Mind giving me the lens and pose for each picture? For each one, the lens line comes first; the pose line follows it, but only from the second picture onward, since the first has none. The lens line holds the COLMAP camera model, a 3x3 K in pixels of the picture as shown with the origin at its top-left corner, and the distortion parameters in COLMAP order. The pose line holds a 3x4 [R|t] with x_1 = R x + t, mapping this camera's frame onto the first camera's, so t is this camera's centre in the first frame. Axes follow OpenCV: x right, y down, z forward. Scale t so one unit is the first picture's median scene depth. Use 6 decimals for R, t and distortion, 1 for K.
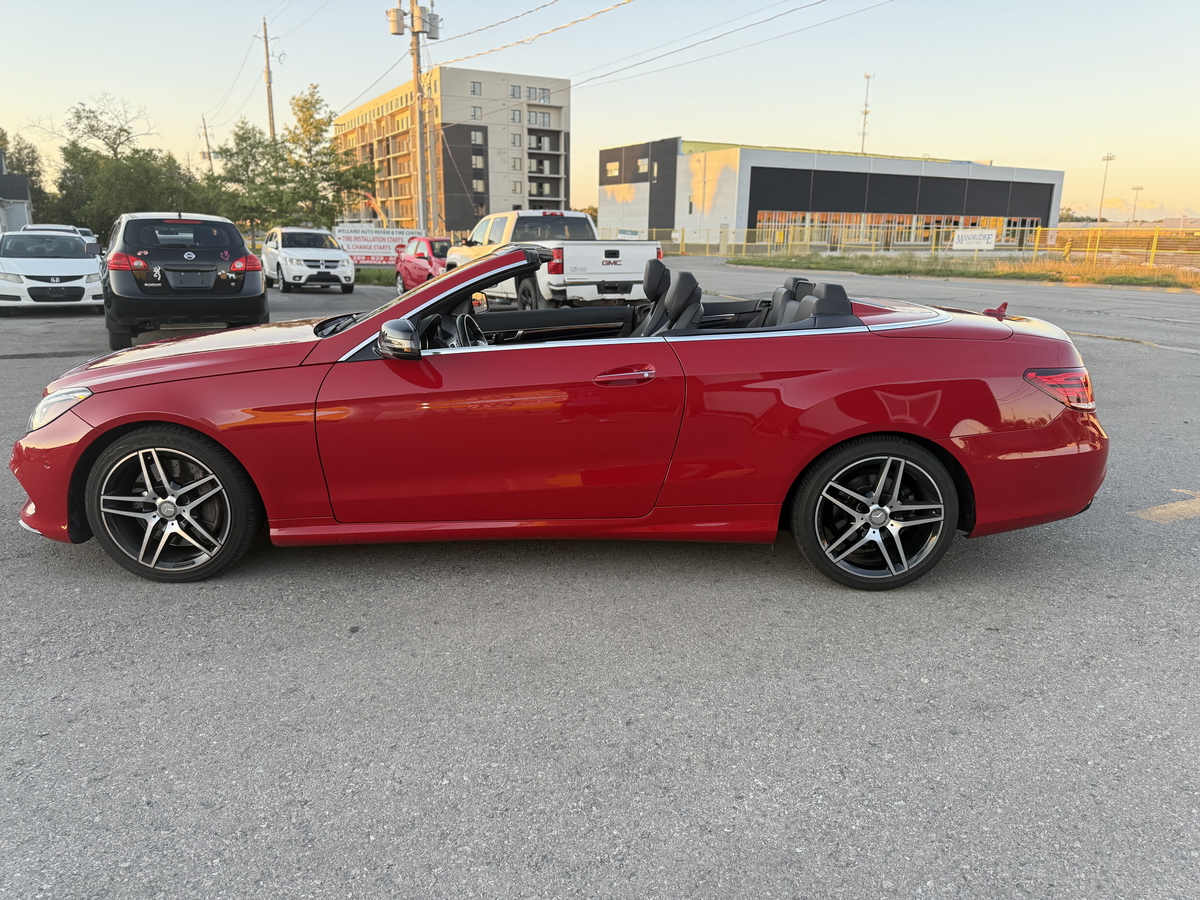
lens RADIAL K [[857.9, 0, 606.8], [0, 857.9, 451.1], [0, 0, 1]] dist [0.017923, -0.028215]
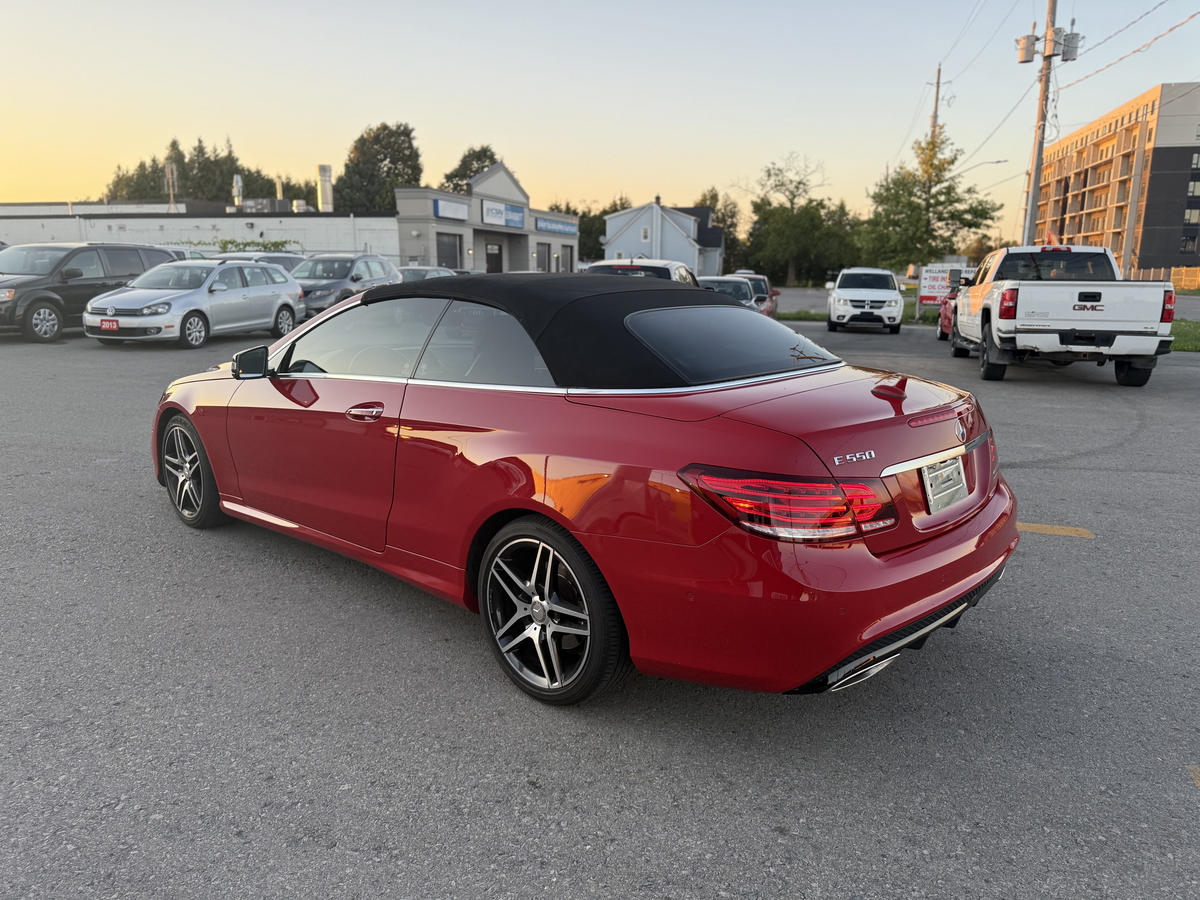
lens RADIAL K [[857.9, 0, 592.2], [0, 857.9, 455.0], [0, 0, 1]] dist [0.017923, -0.028215]
pose [[0.760119, 0.128287, -0.636995, 0.147007], [-0.153785, 0.987983, 0.015465, -0.016109], [0.631324, 0.086205, 0.770713, 0.063962]]
